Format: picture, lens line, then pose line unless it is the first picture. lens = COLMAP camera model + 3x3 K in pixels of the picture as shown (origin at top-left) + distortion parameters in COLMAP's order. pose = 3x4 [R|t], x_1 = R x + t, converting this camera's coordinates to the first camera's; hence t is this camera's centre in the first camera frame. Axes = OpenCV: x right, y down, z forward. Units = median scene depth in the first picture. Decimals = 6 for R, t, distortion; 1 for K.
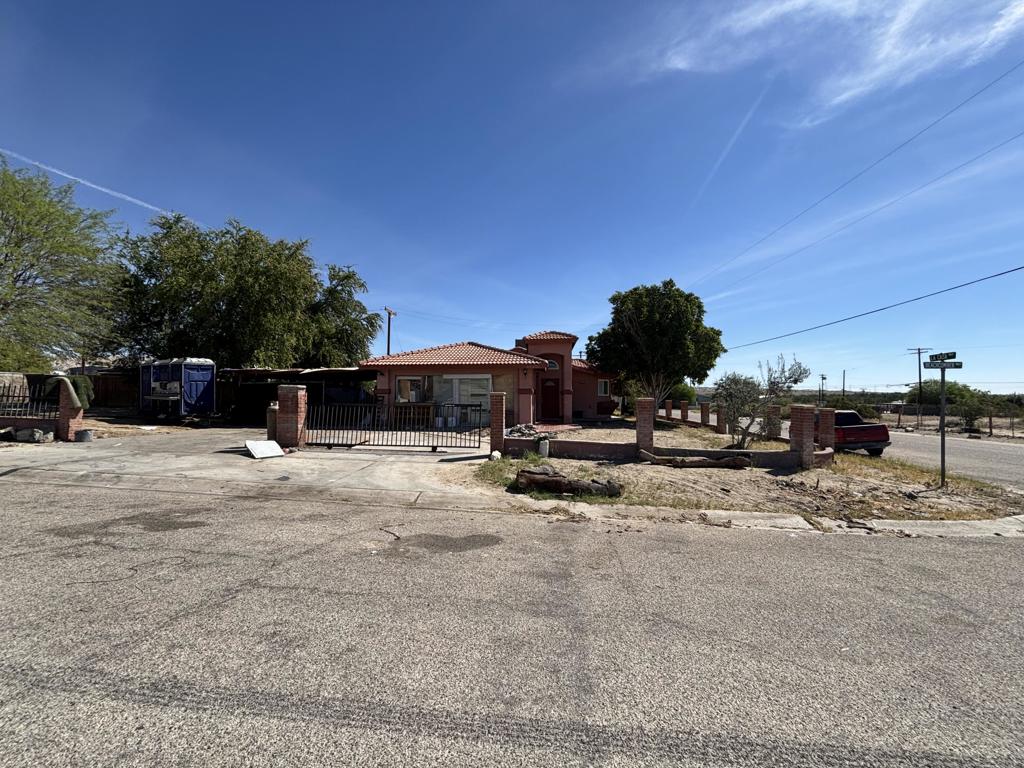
lens RADIAL K [[417.2, 0, 513.5], [0, 417.2, 381.3], [0, 0, 1]] dist [0.005295, -0.000389]
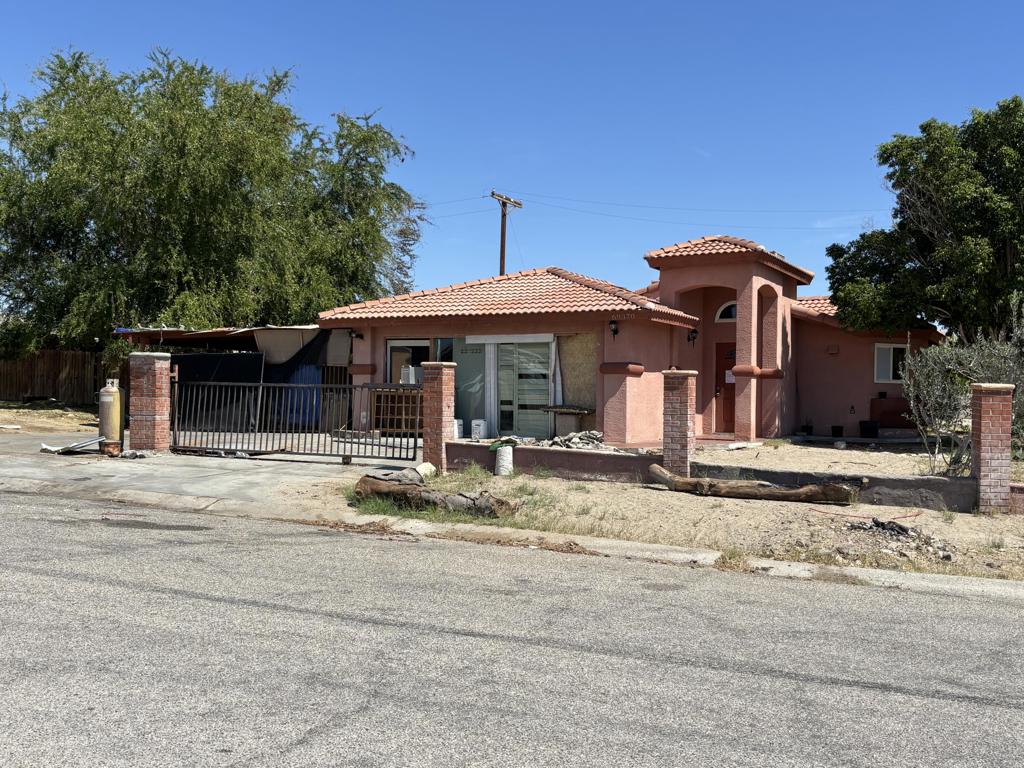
lens RADIAL K [[1072.4, 0, 515.7], [0, 1072.4, 393.5], [0, 0, 1]] dist [0.003262, 0.000000]
pose [[0.937935, 0.006239, -0.346756, 0.381684], [0.004039, 0.999574, 0.028910, 0.018802], [0.346788, -0.028517, 0.937510, -0.221033]]
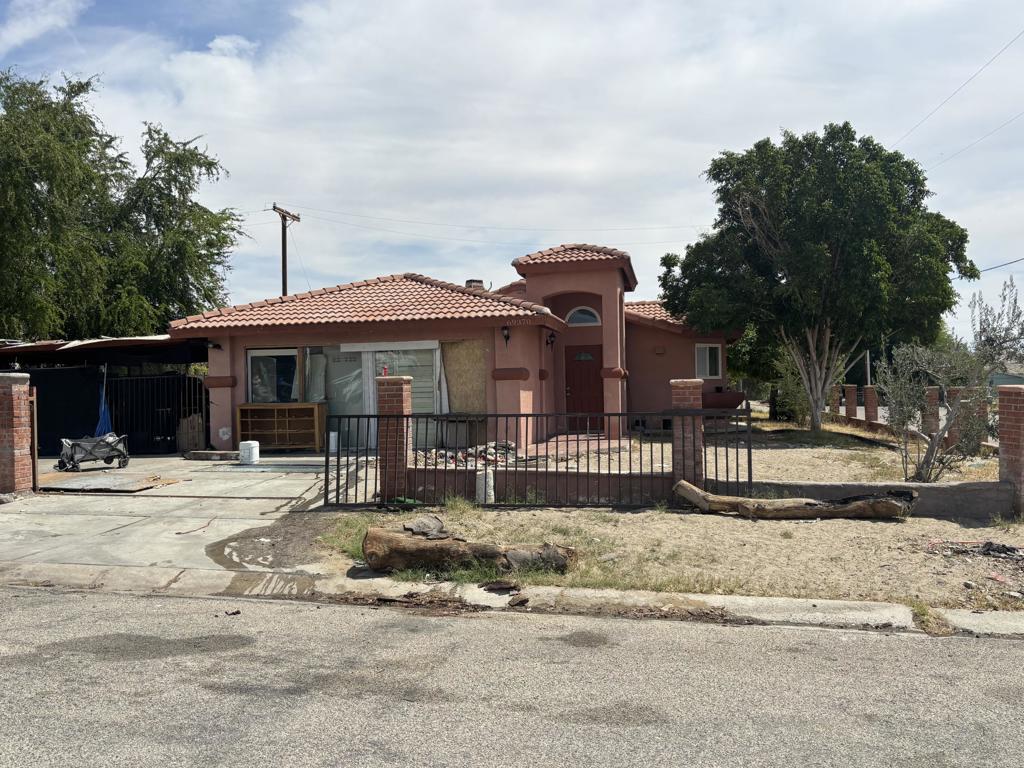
lens RADIAL K [[919.8, 0, 510.0], [0, 919.8, 373.6], [0, 0, 1]] dist [-0.007878, 0.044193]
pose [[0.996108, -0.027227, -0.083831, 0.129834], [0.028818, 0.999426, 0.017835, 0.005590], [0.083297, -0.020182, 0.996320, -0.048945]]
